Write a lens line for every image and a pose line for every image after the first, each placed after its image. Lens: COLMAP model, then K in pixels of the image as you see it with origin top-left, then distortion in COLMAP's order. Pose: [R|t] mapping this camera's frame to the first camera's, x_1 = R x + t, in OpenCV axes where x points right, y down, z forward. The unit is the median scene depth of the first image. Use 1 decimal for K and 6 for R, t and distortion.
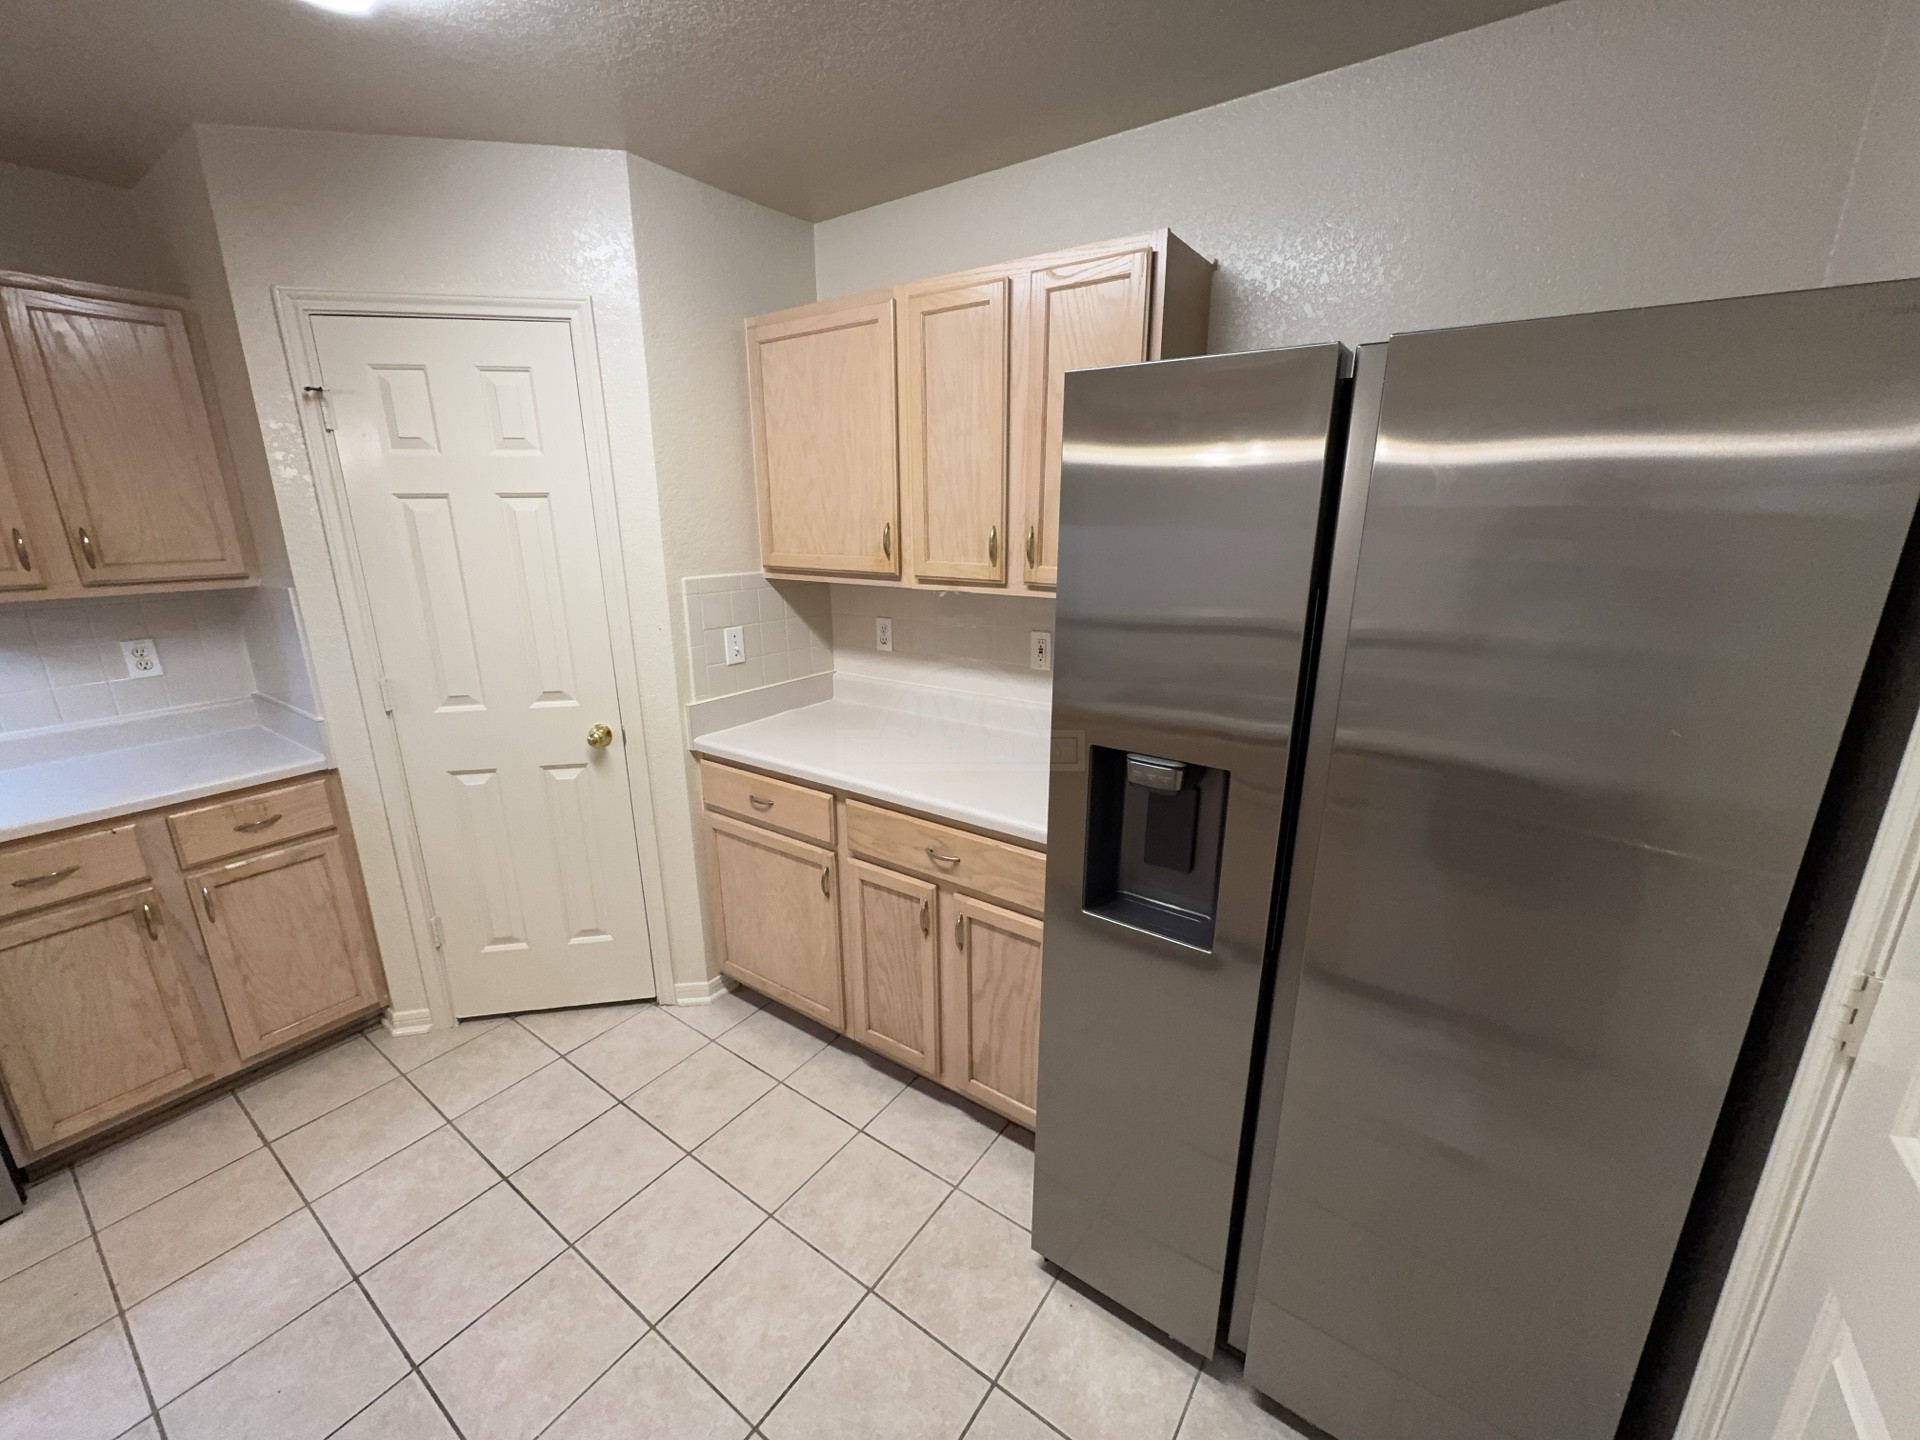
lens RADIAL K [[763.6, 0, 956.9], [0, 763.6, 718.8], [0, 0, 1]] dist [-0.002340, 0.000419]
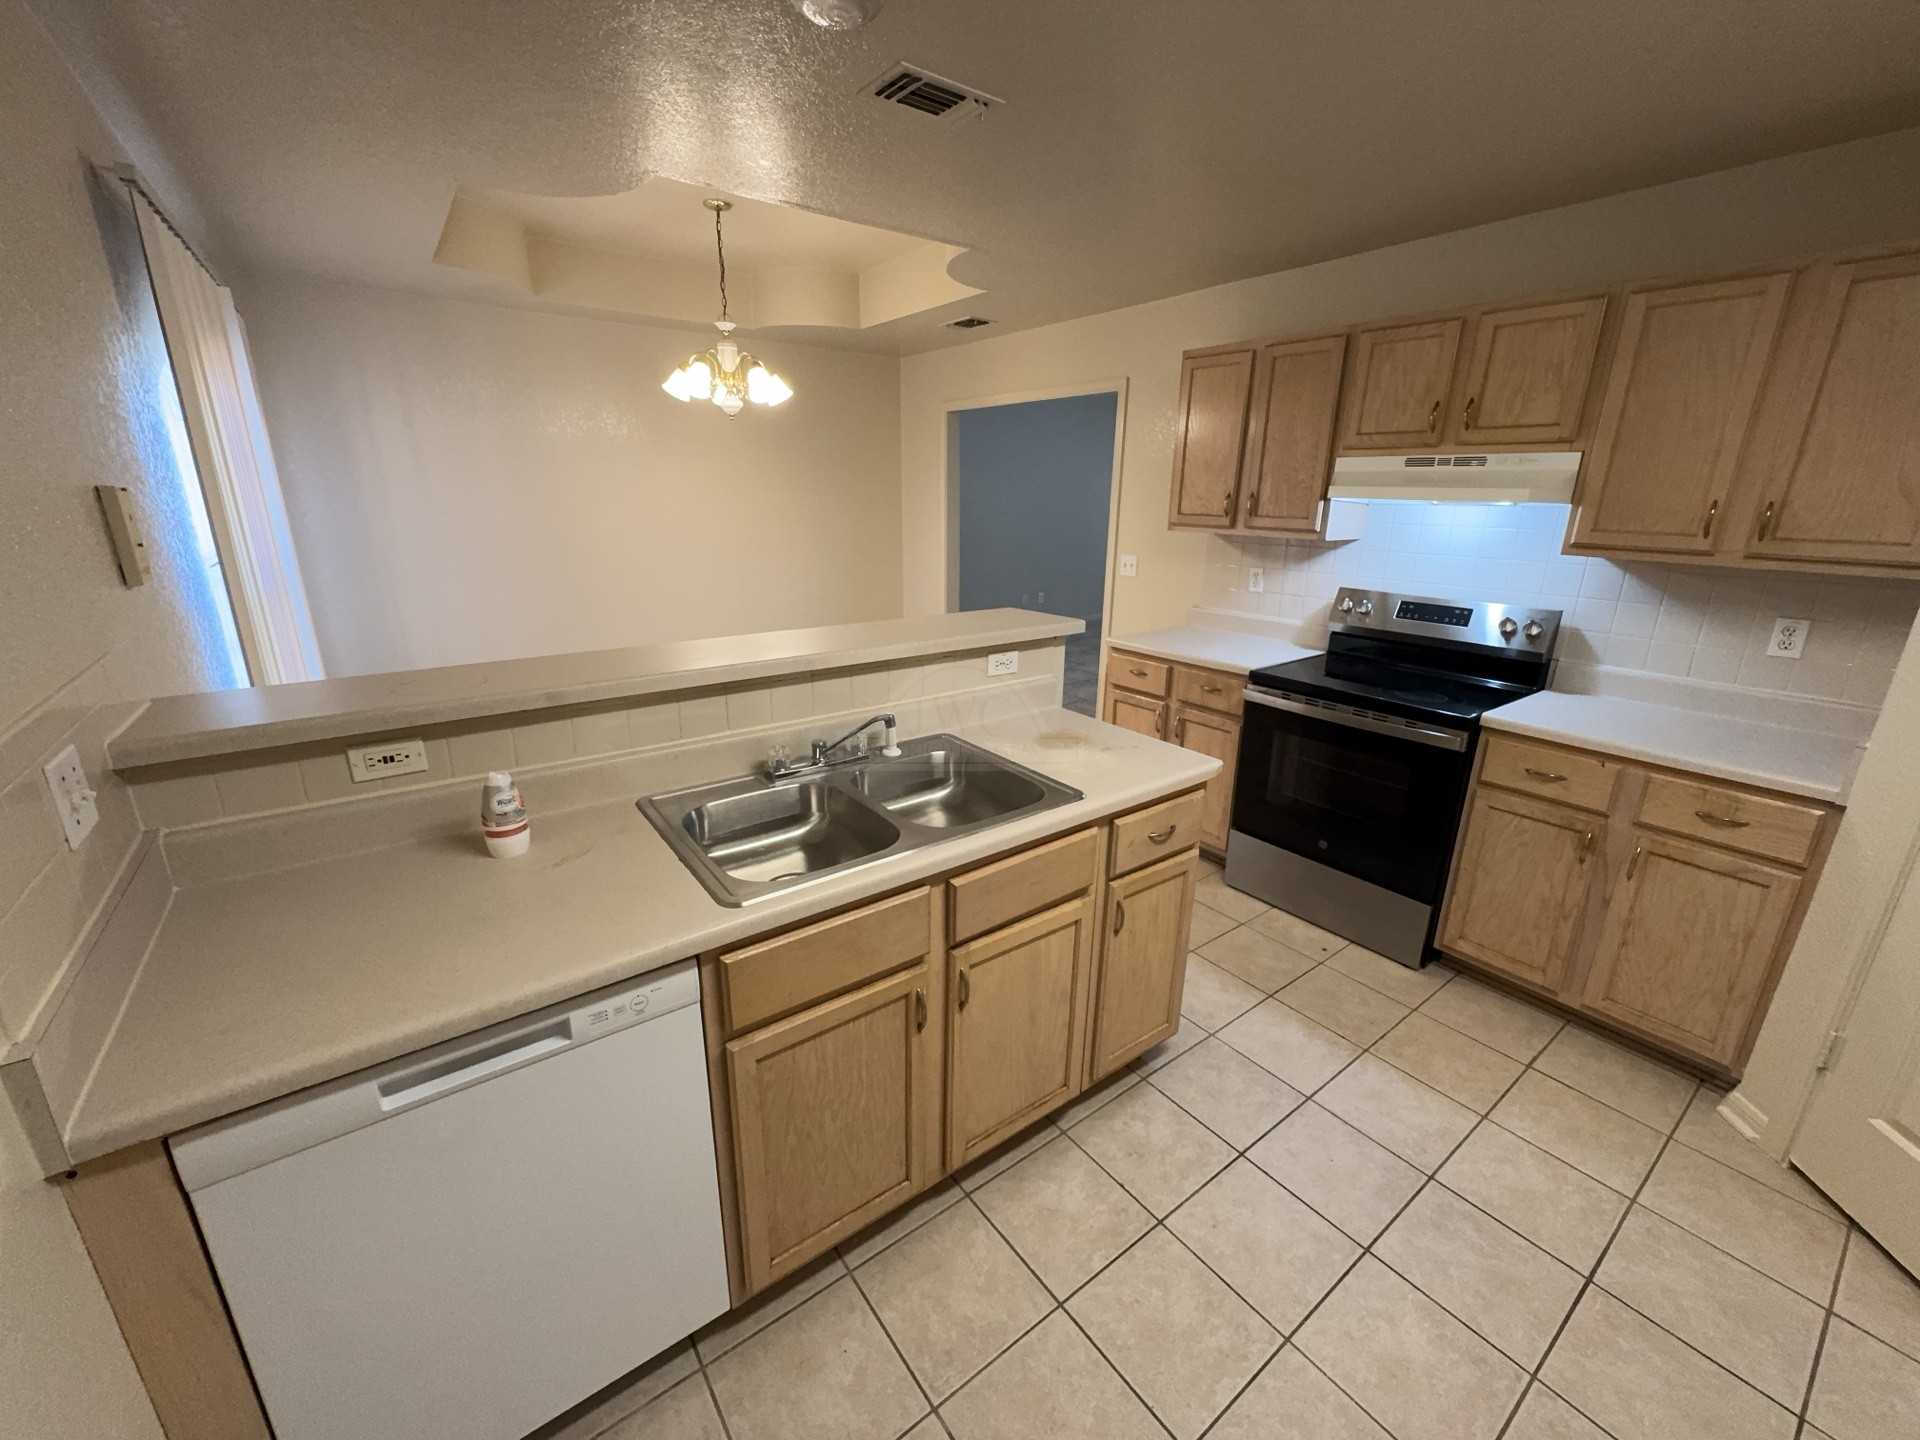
lens RADIAL K [[763.6, 0, 956.9], [0, 763.6, 718.8], [0, 0, 1]] dist [-0.002340, 0.000419]
pose [[-0.311385, 0.279793, -0.908160, 0.194707], [-0.261045, 0.893723, 0.364850, -0.069359], [0.913726, 0.350679, -0.205254, 0.281067]]
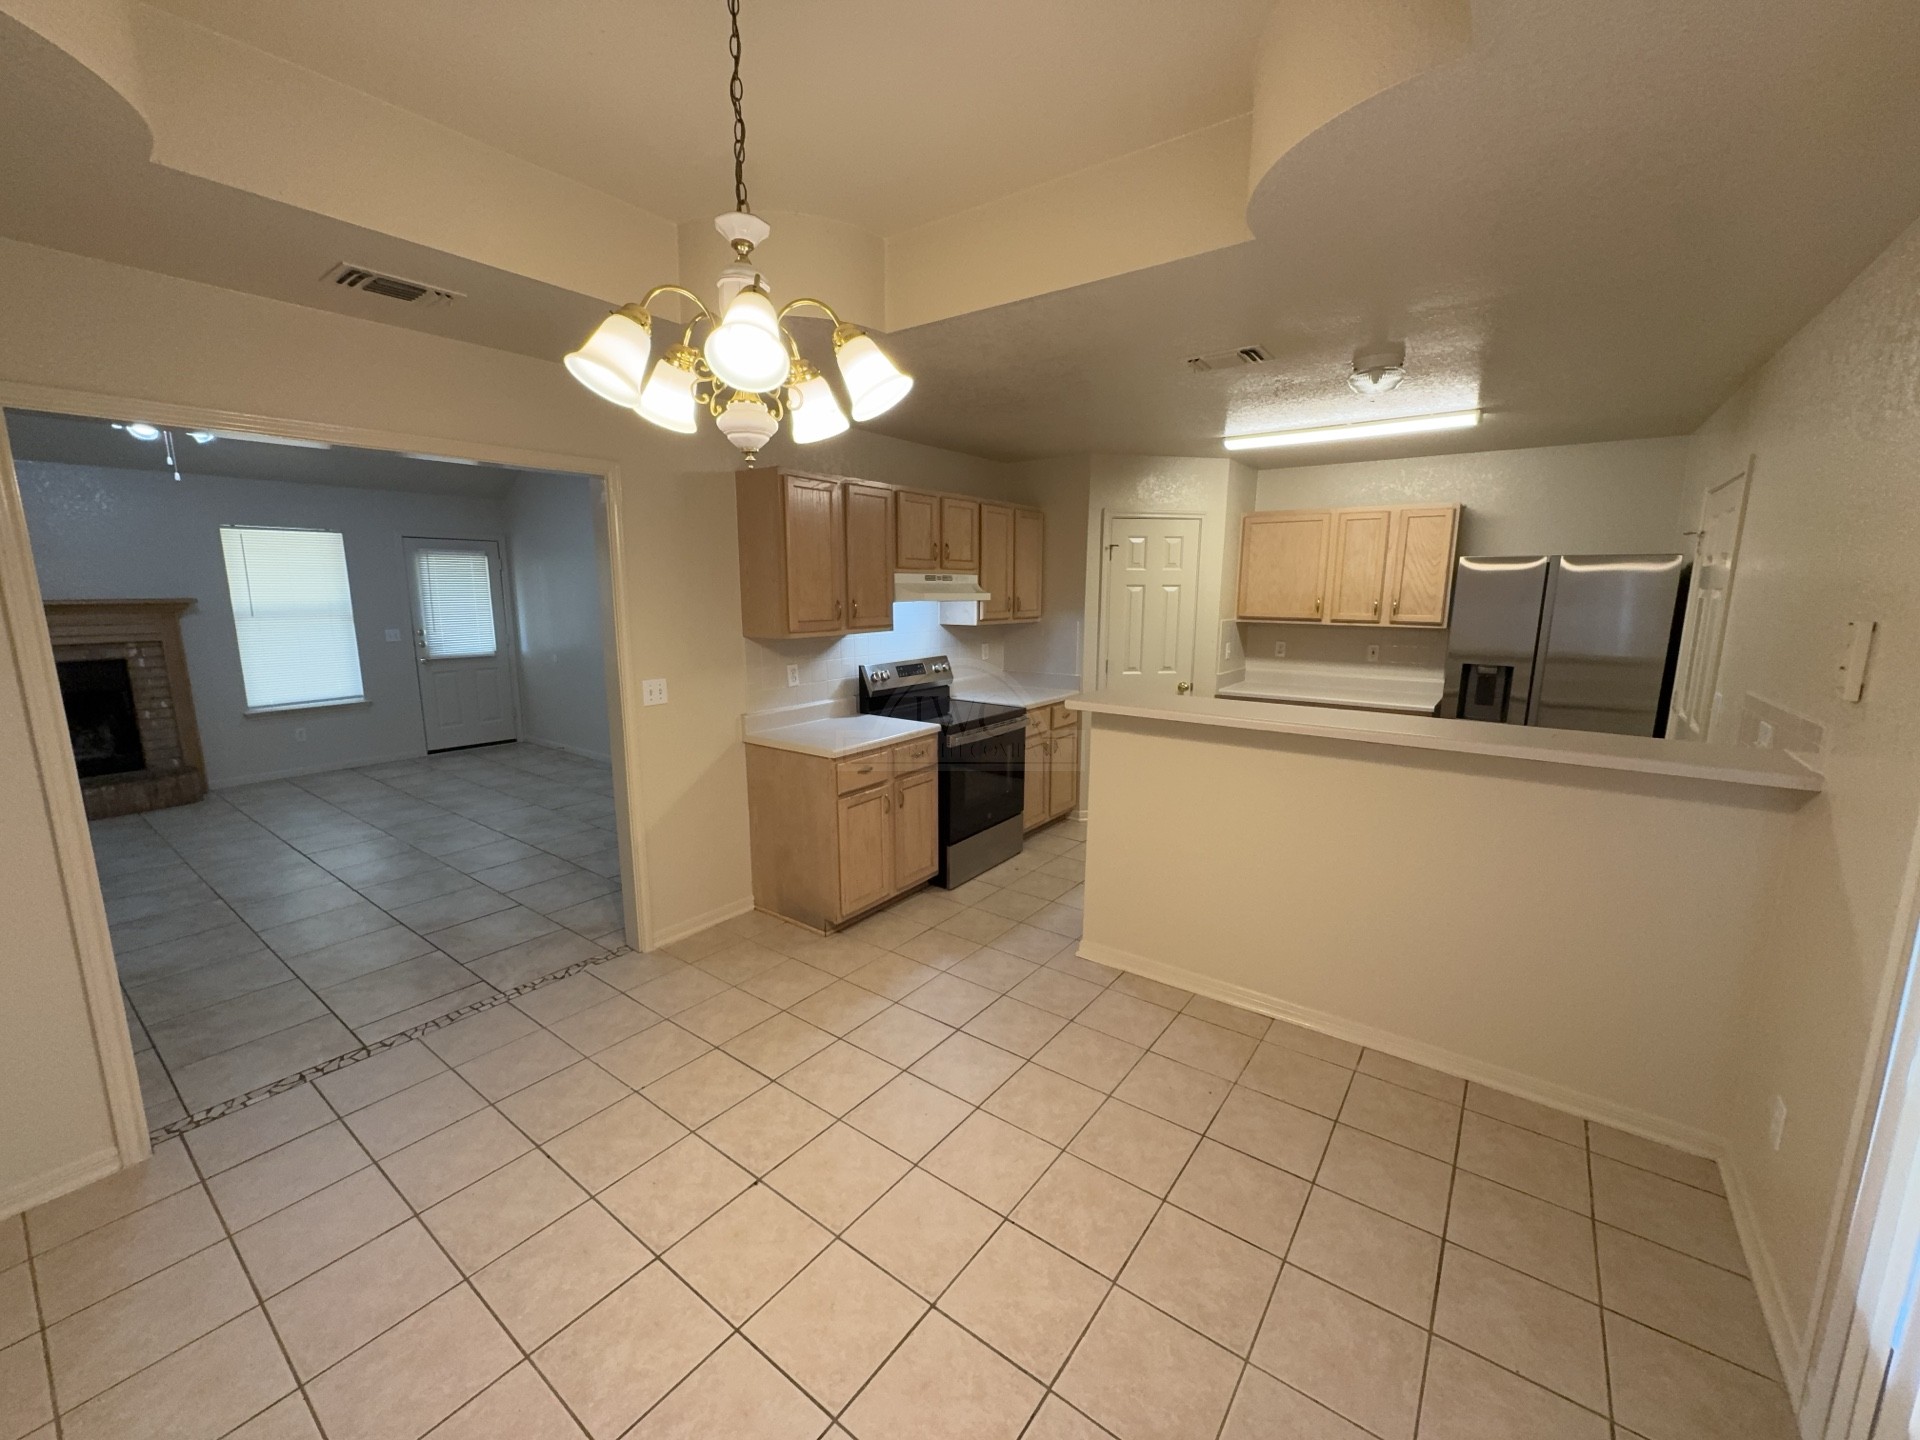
lens RADIAL K [[763.6, 0, 956.9], [0, 763.6, 718.8], [0, 0, 1]] dist [-0.002340, 0.000419]
pose [[0.999680, 0.013222, -0.021578, -1.191851], [-0.015232, 0.995283, -0.095806, 0.380772], [0.020209, 0.096104, 0.995166, -1.419310]]
